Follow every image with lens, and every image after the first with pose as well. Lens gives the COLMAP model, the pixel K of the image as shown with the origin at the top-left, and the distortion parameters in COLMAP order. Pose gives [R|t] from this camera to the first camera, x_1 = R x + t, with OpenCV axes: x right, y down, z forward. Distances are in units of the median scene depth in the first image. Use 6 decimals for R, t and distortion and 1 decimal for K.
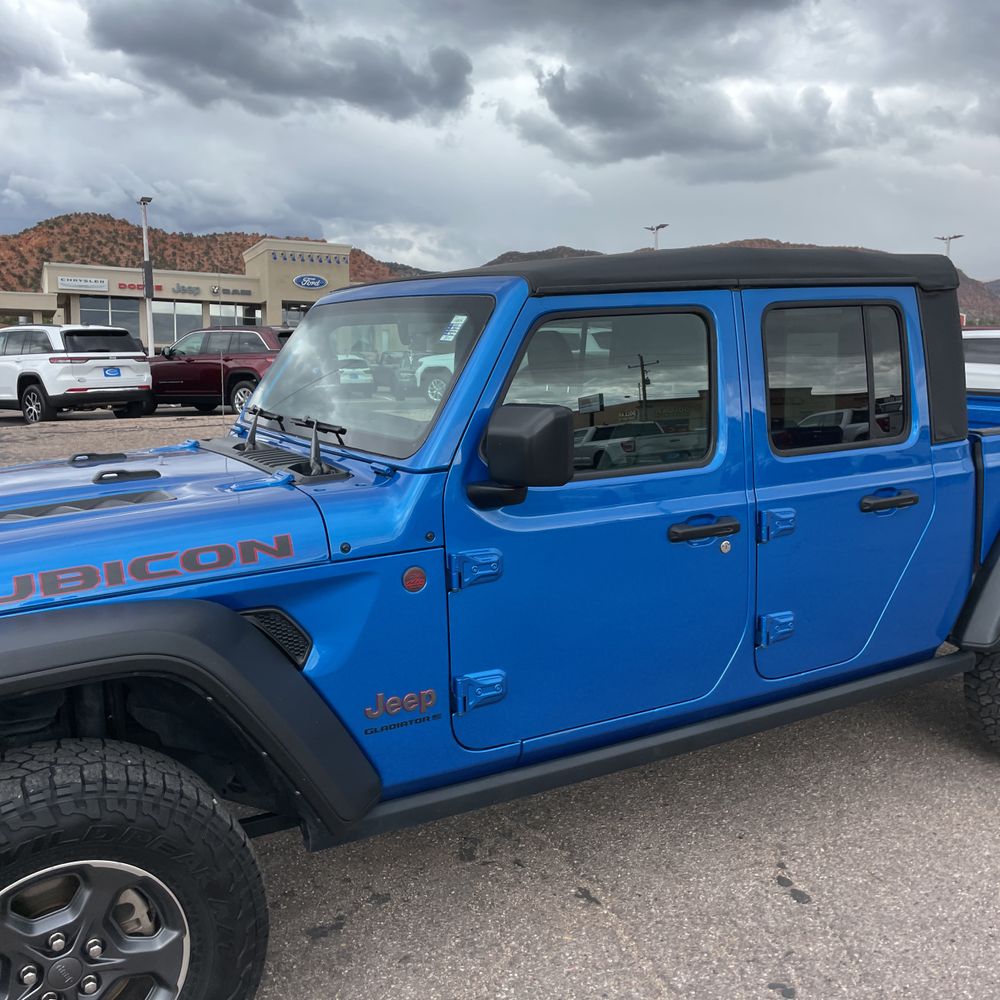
lens RADIAL K [[1017.4, 0, 503.7], [0, 1017.4, 462.1], [0, 0, 1]] dist [0.047433, -0.038351]
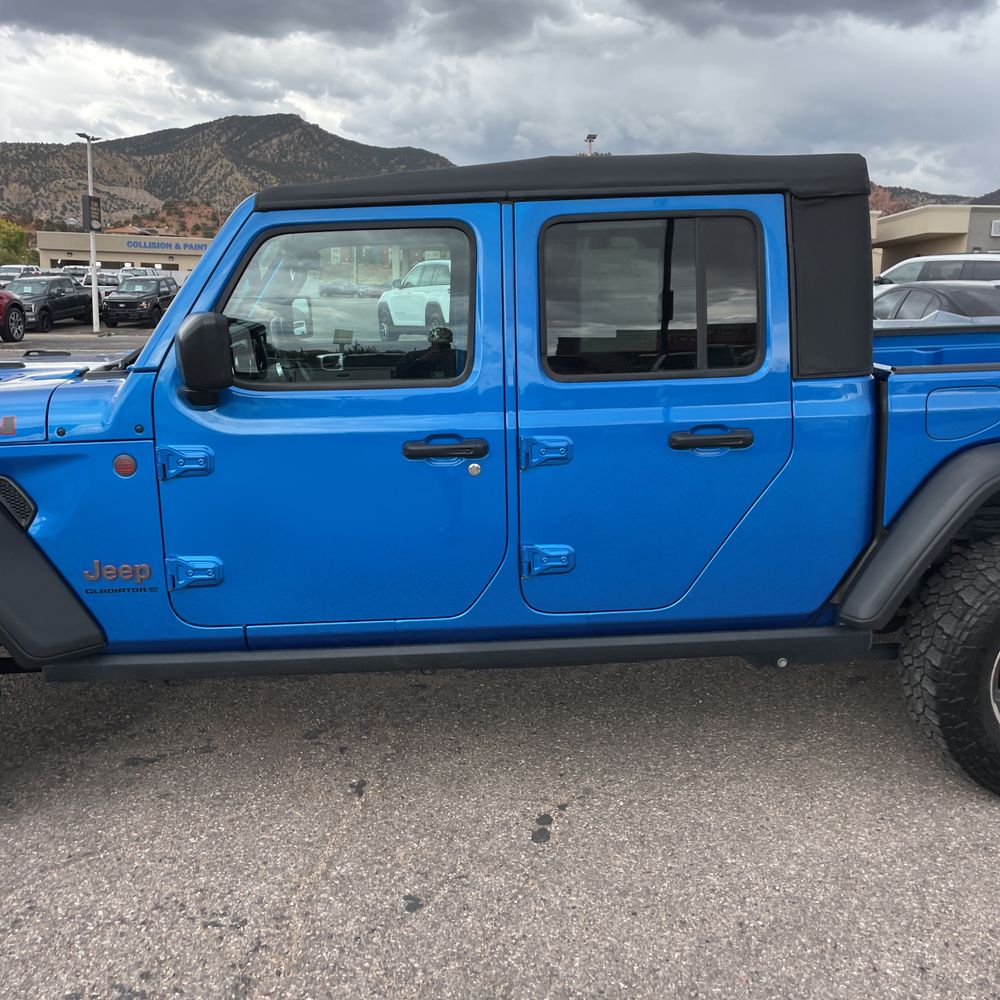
lens RADIAL K [[1019.8, 0, 485.3], [0, 1019.8, 457.7], [0, 0, 1]] dist [0.060506, -0.025017]
pose [[0.891149, 0.079215, -0.446742, 0.642787], [-0.052927, 0.996068, 0.071042, 0.001321], [0.450613, -0.039665, 0.891838, 0.124810]]
